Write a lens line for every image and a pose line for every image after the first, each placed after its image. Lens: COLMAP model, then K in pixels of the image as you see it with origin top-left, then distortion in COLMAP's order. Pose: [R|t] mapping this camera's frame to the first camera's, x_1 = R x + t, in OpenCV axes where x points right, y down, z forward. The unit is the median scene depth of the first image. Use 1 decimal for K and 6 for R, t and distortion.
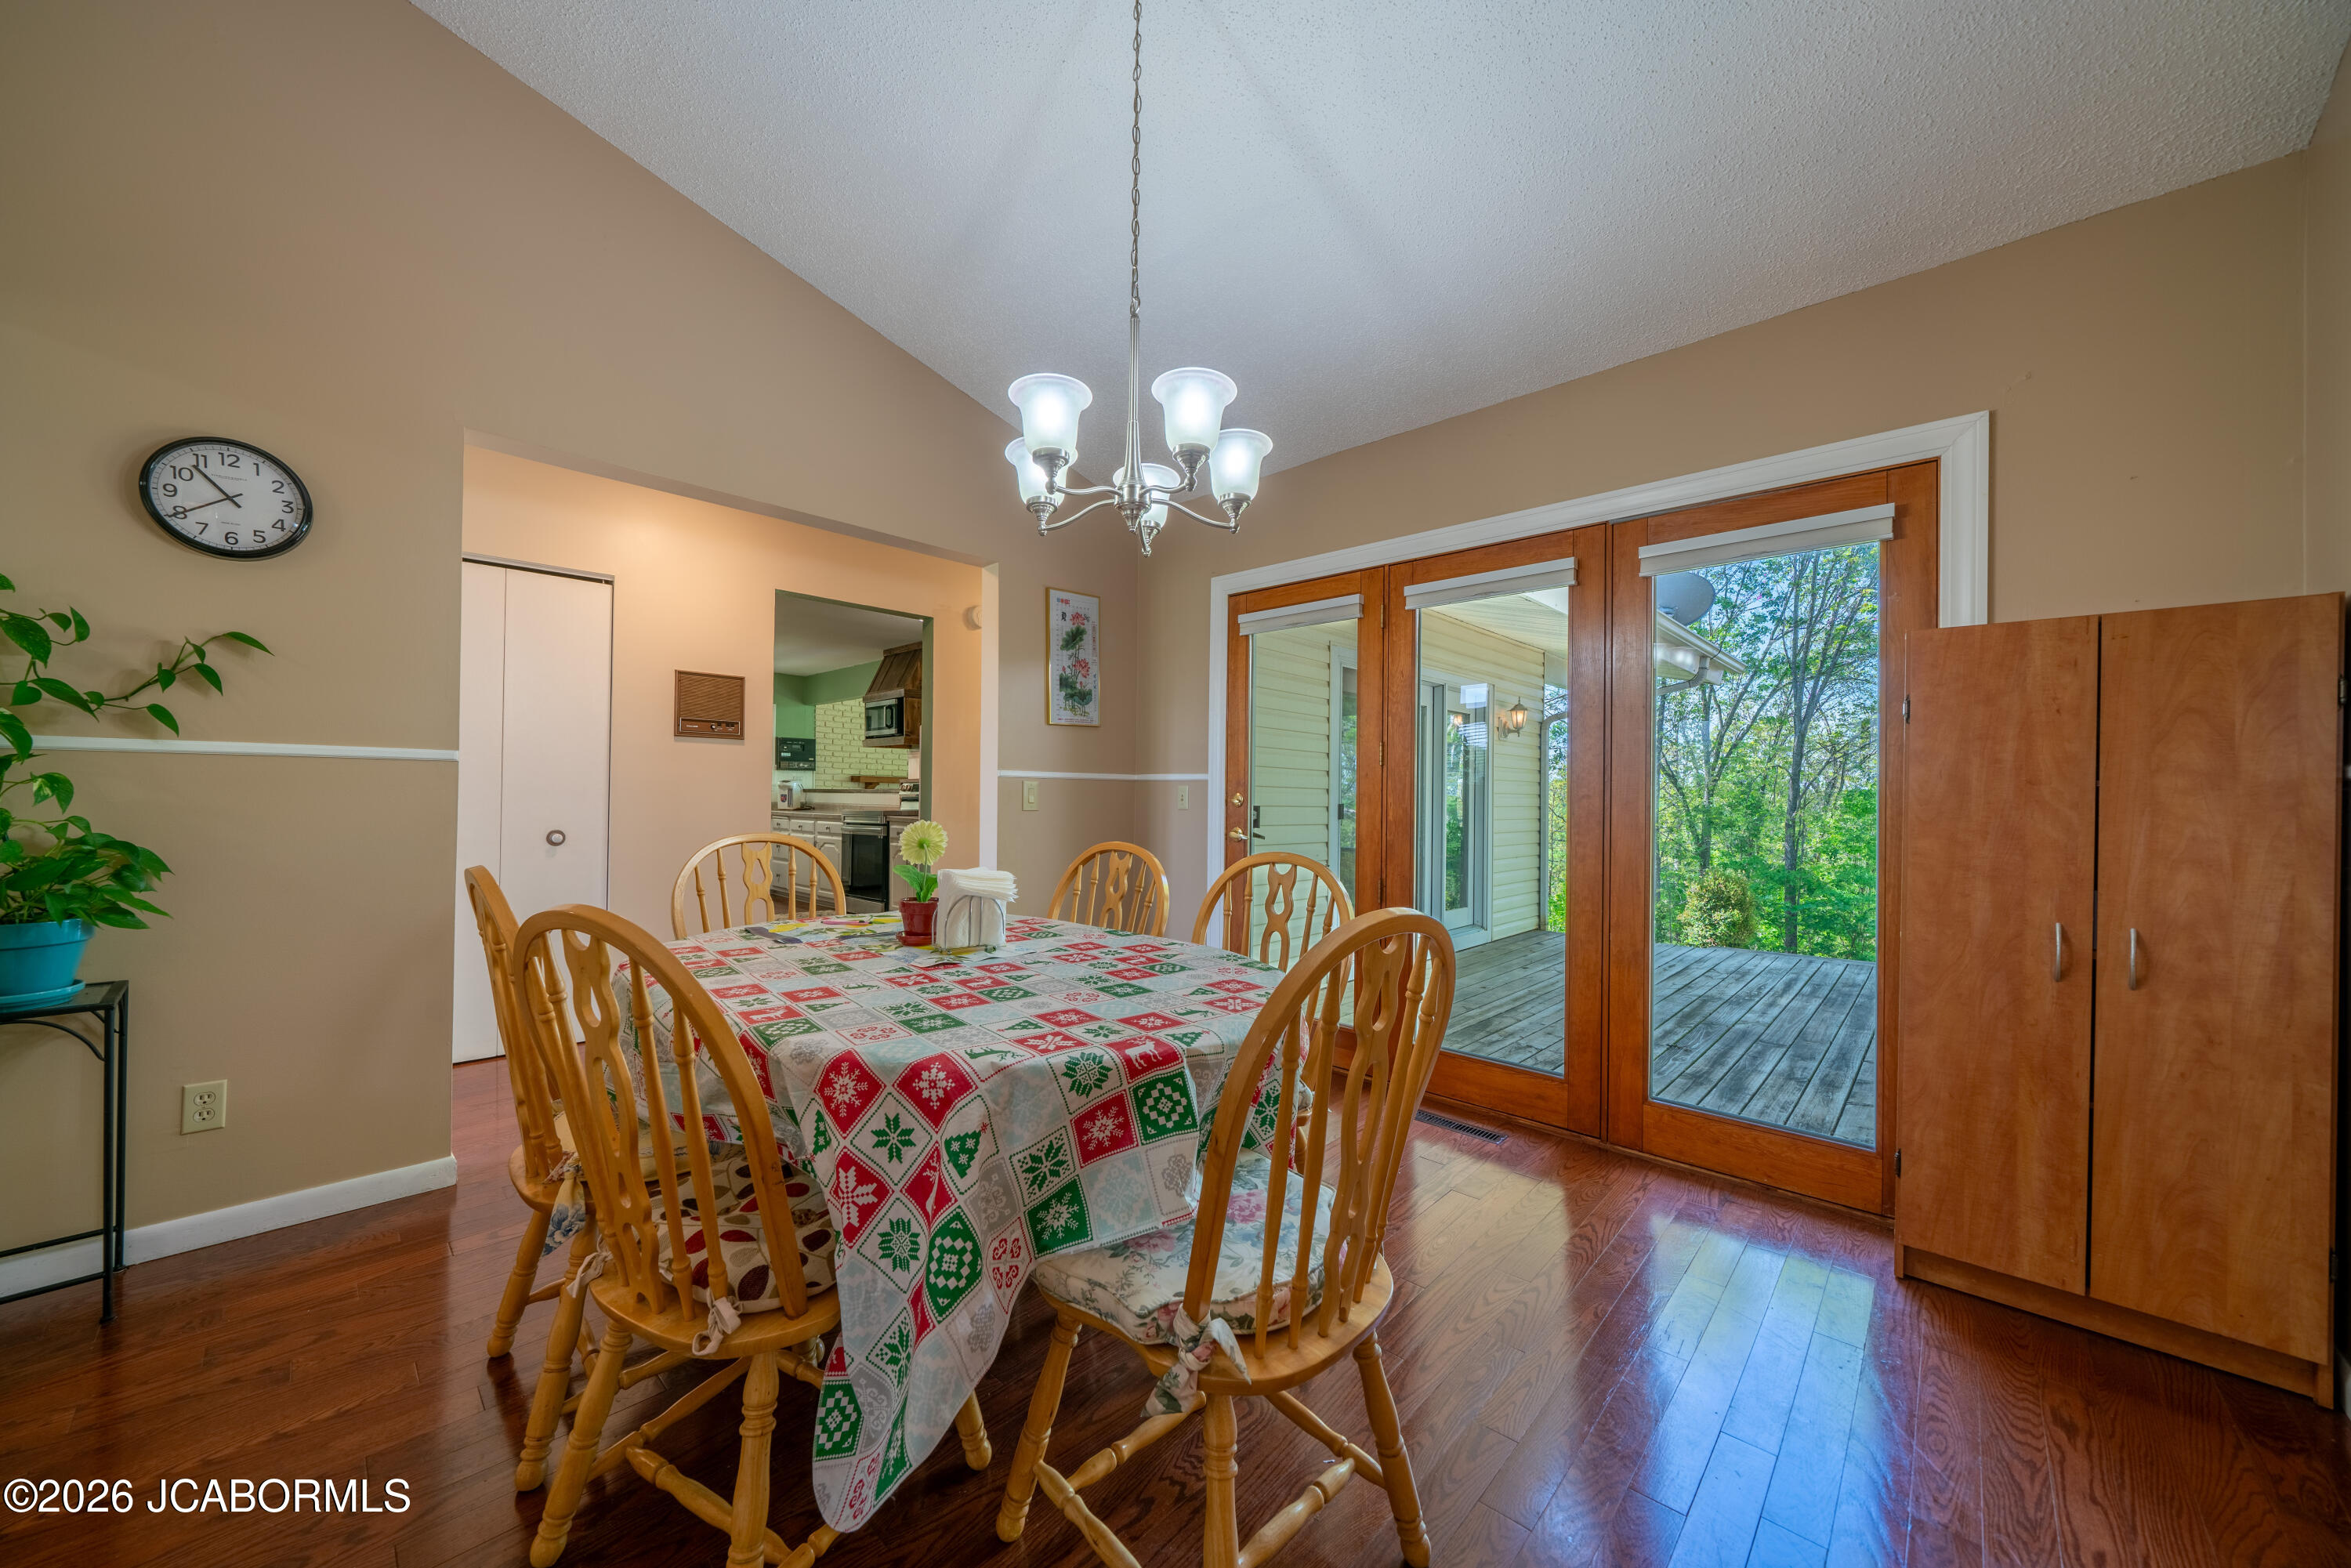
lens RADIAL K [[844.7, 0, 1166.6], [0, 844.7, 784.2], [0, 0, 1]] dist [-0.006312, -0.000215]
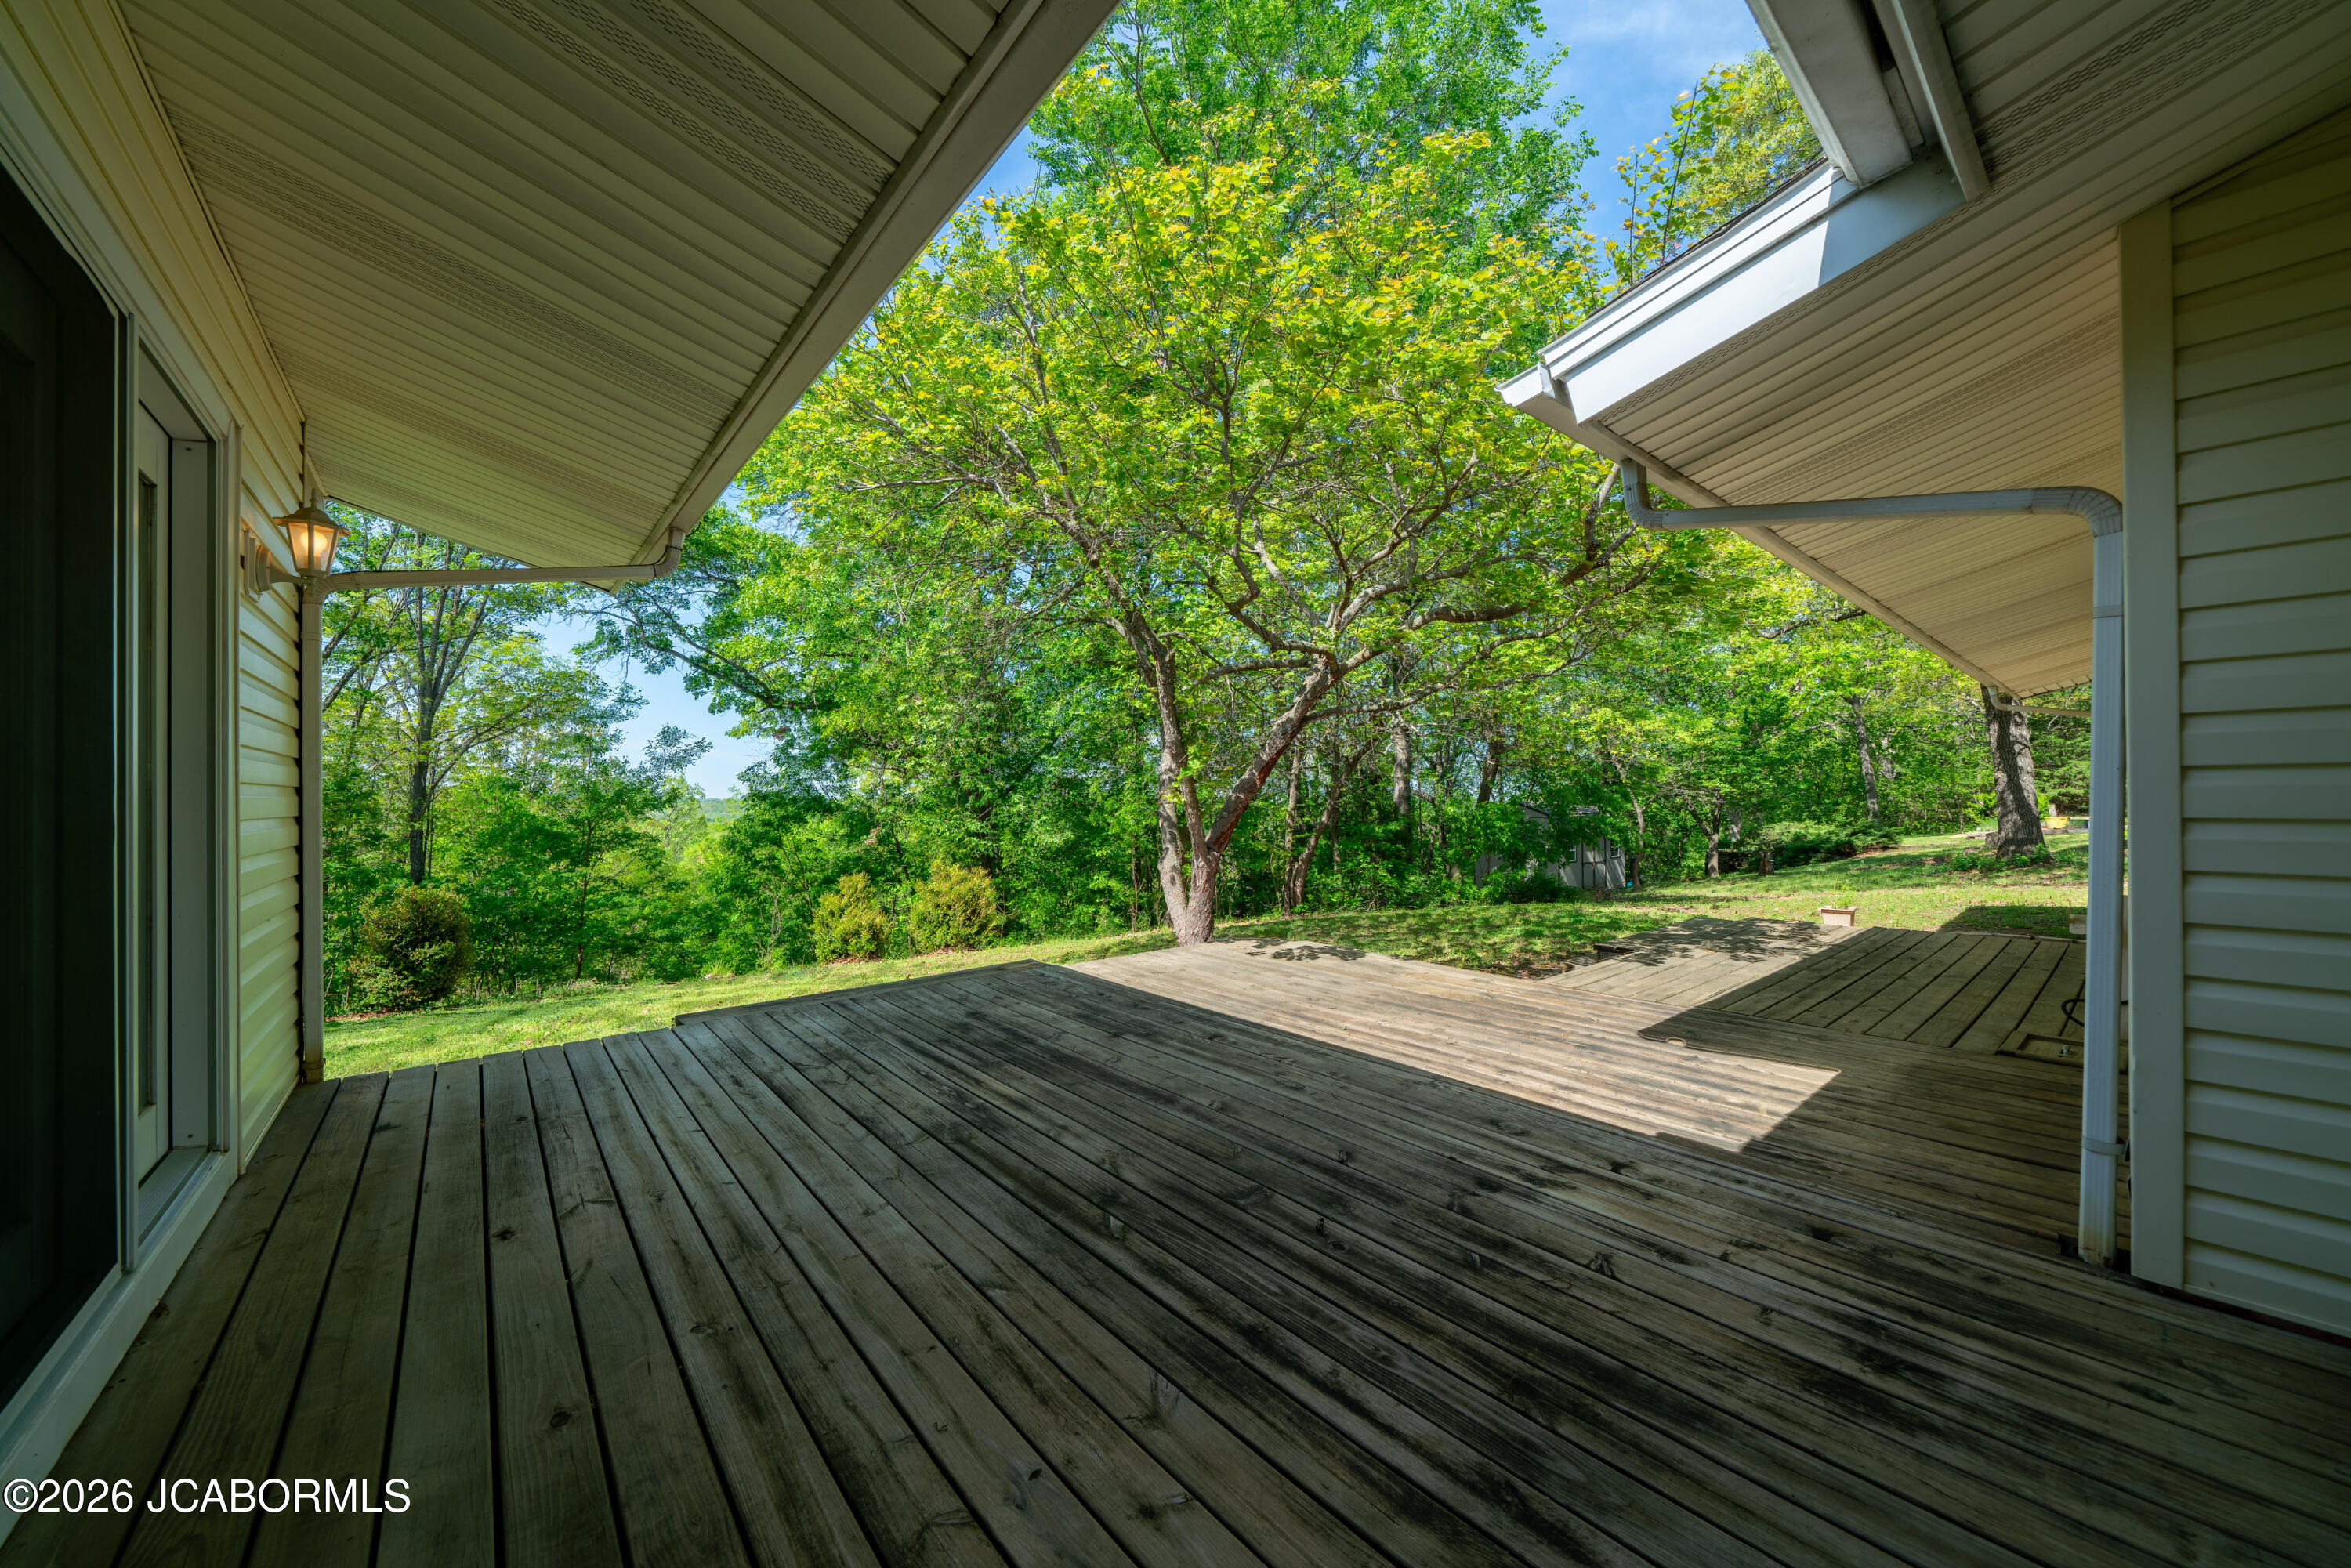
lens RADIAL K [[844.7, 0, 1170.7], [0, 844.7, 794.3], [0, 0, 1]] dist [-0.006312, -0.000215]
pose [[0.119290, -0.005837, 0.992842, 0.116826], [-0.013728, 0.999877, 0.007528, 0.030781], [-0.992765, -0.014528, 0.119195, 0.675604]]
